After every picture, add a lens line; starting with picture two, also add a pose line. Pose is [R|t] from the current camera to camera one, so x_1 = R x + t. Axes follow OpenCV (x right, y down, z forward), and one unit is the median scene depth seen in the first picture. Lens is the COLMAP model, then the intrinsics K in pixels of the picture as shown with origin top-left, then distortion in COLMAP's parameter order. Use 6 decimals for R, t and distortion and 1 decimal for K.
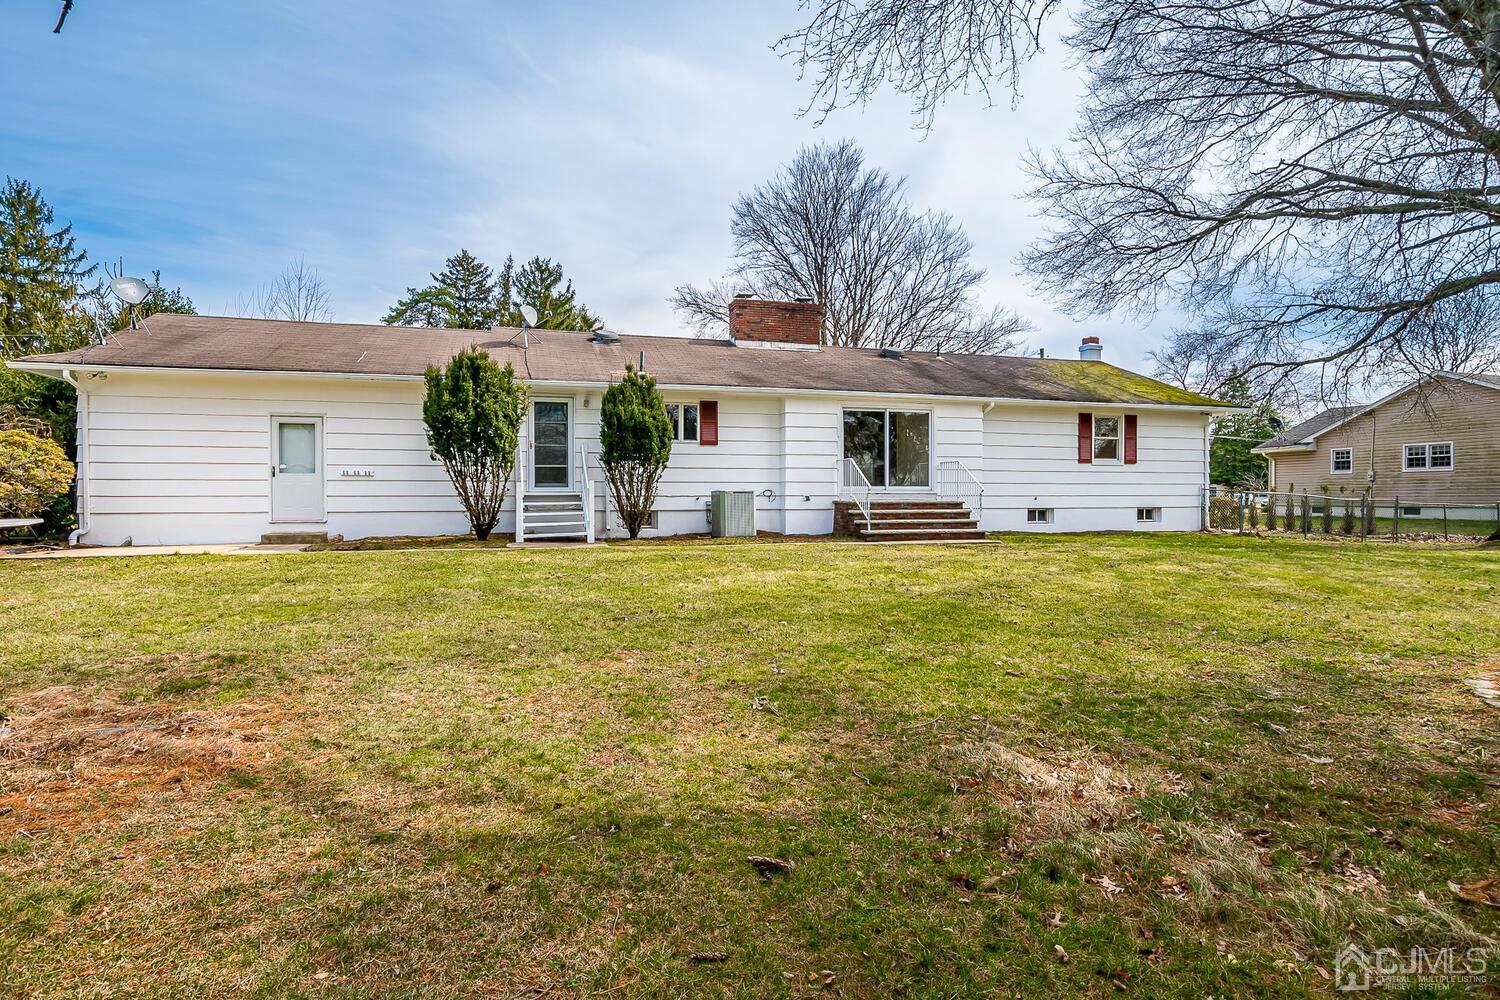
lens RADIAL K [[658.8, 0, 747.3], [0, 658.8, 505.5], [0, 0, 1]] dist [-0.021688, -0.000405]
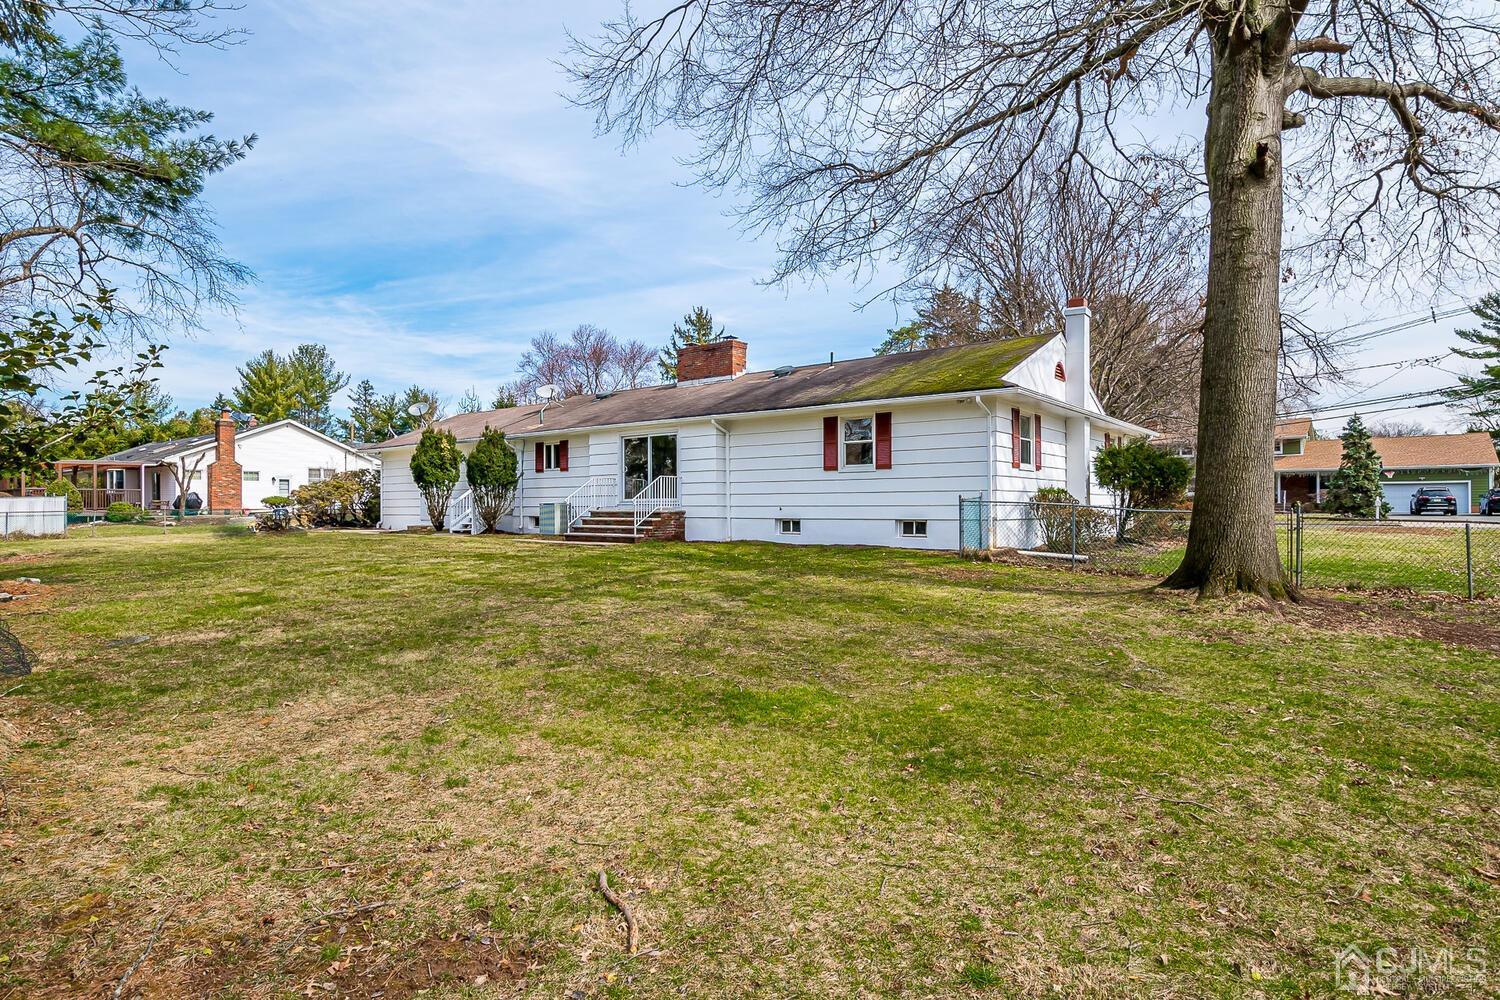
lens RADIAL K [[658.8, 0, 747.3], [0, 658.8, 505.5], [0, 0, 1]] dist [-0.021688, -0.000405]
pose [[0.702525, -0.004543, -0.711644, 1.100706], [-0.010167, 0.999814, -0.016419, 0.001096], [0.711586, 0.018770, 0.702348, 0.256068]]
